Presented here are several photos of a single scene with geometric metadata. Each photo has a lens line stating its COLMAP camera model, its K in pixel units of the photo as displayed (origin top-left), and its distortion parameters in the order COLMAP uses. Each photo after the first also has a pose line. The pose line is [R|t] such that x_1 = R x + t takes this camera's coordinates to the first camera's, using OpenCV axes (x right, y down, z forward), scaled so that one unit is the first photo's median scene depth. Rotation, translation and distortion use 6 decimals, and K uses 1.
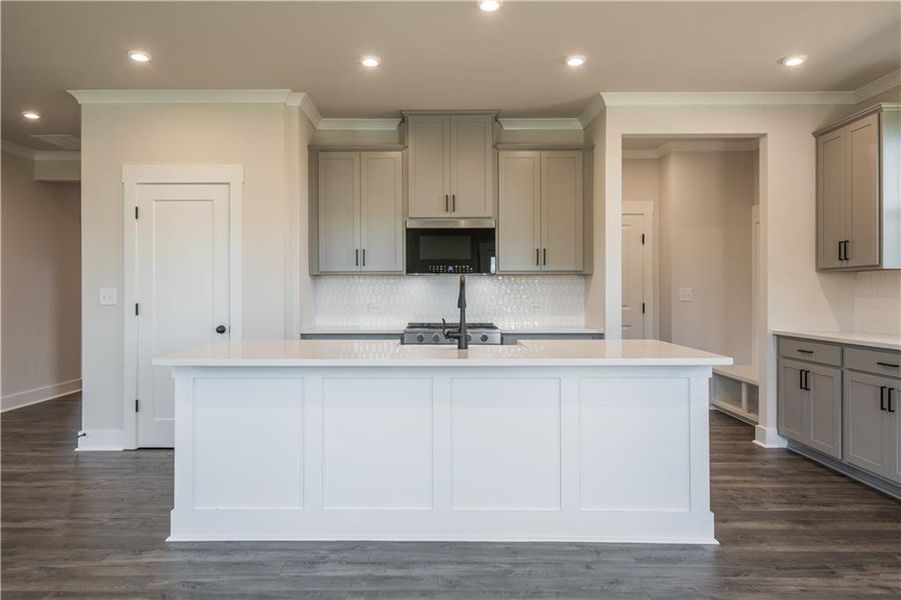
lens RADIAL K [[600.5, 0, 435.4], [0, 600.5, 294.5], [0, 0, 1]] dist [-0.000278, -0.000252]
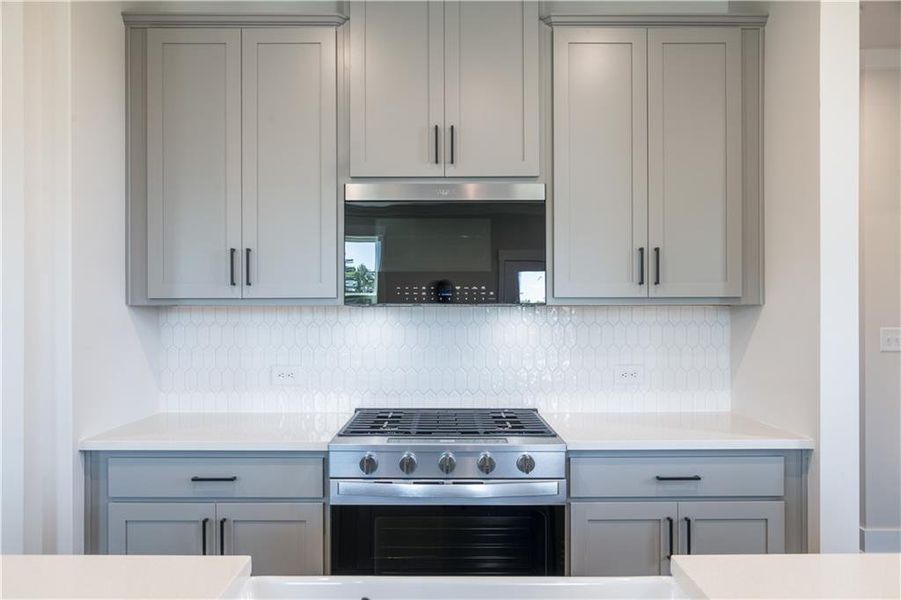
lens RADIAL K [[305.4, 0, 450.1], [0, 305.4, 310.3], [0, 0, 1]] dist [-0.000499, 0.000026]
pose [[0.999972, 0.001063, 0.007464, 0.028485], [-0.001005, 0.999970, -0.007716, -0.028657], [-0.007472, 0.007708, 0.999942, 0.792933]]
